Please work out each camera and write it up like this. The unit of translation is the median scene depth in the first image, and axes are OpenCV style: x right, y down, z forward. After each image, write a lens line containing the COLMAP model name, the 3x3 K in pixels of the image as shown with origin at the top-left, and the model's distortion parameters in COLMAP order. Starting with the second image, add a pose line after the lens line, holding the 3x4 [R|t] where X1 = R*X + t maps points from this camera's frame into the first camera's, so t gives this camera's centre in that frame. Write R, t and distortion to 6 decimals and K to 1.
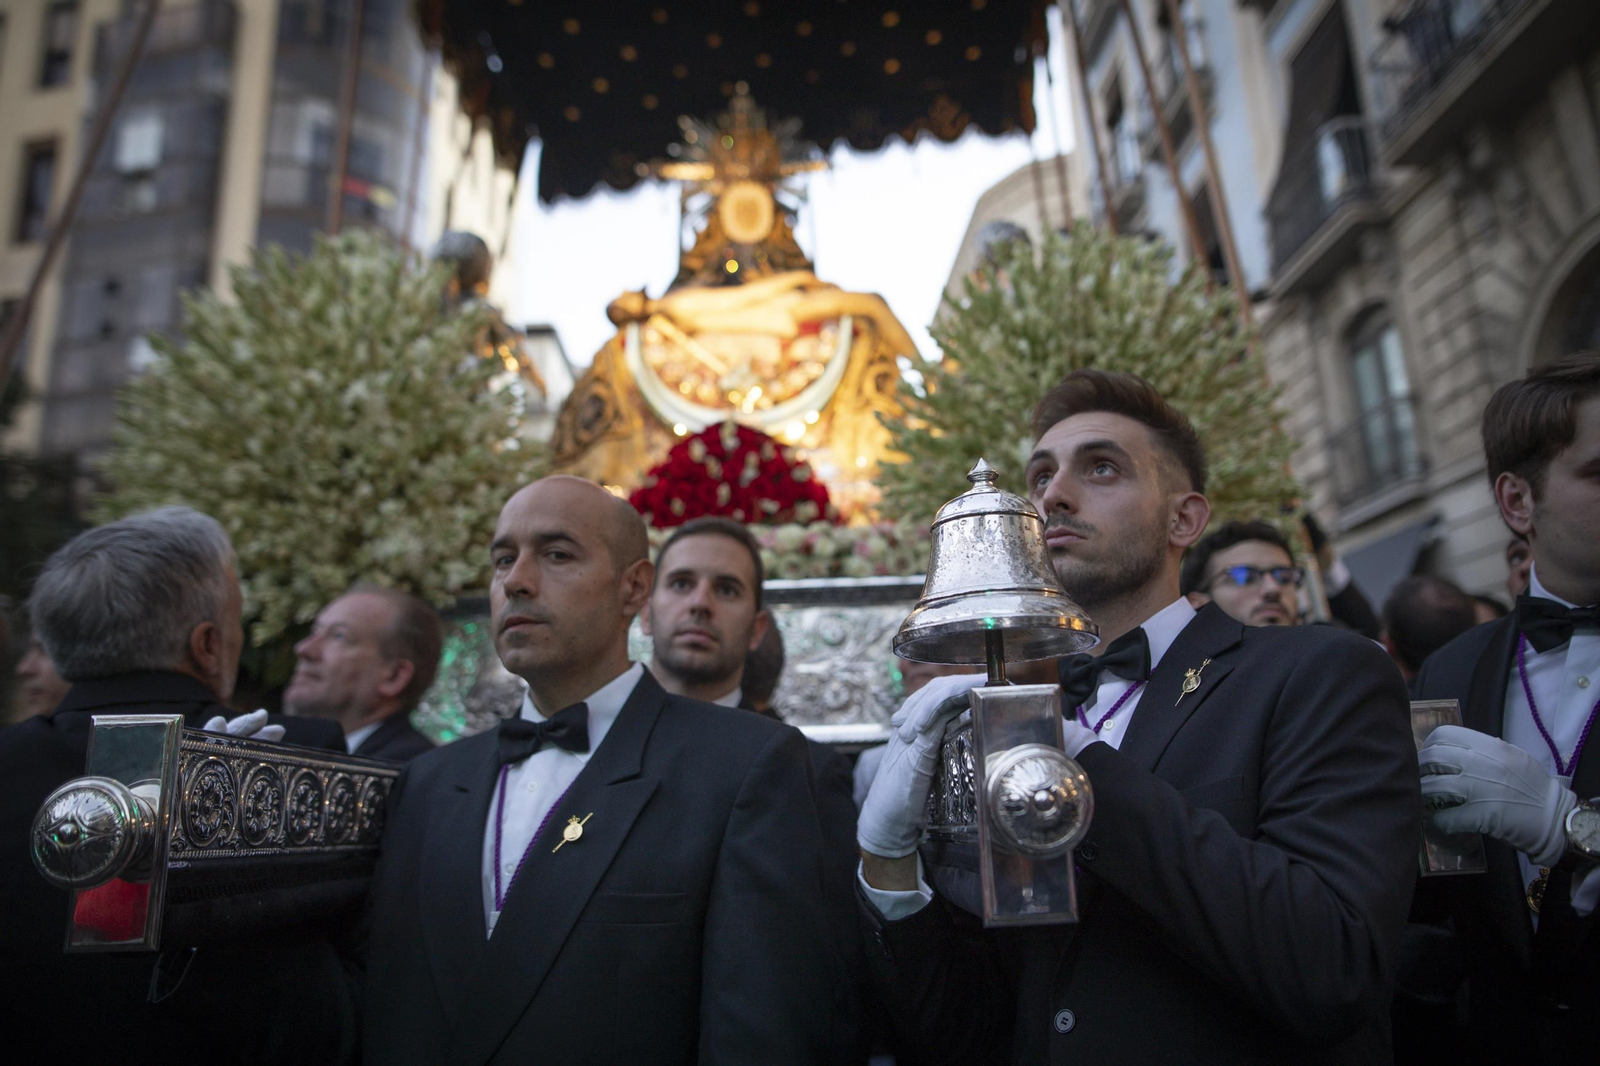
lens RADIAL K [[1086.9, 0, 801.2], [0, 1086.9, 486.8], [0, 0, 1]] dist [-0.048890, 0.005501]
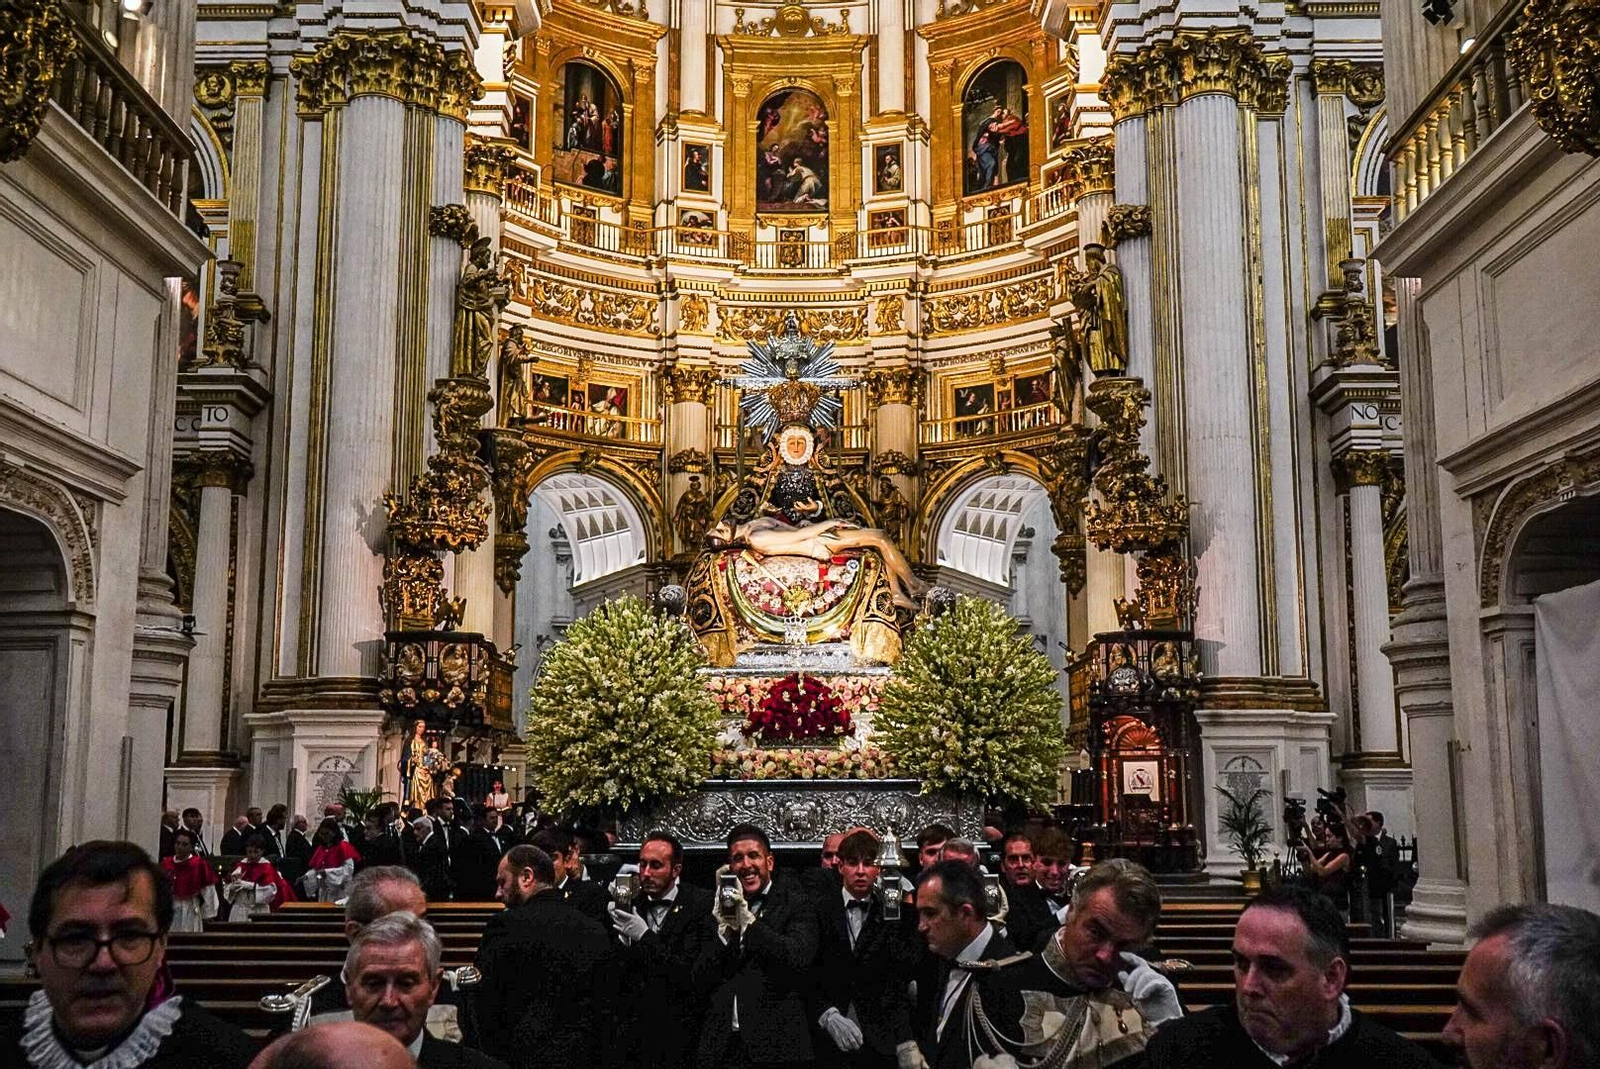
lens RADIAL K [[1505.9, 0, 784.4], [0, 1505.9, 529.8], [0, 0, 1]] dist [0.045136, 0.000000]
pose [[0.999398, 0.034664, 0.001527, -0.115568], [-0.034553, 0.990254, 0.134921, -0.736156], [0.003165, -0.134893, 0.990855, -1.789679]]
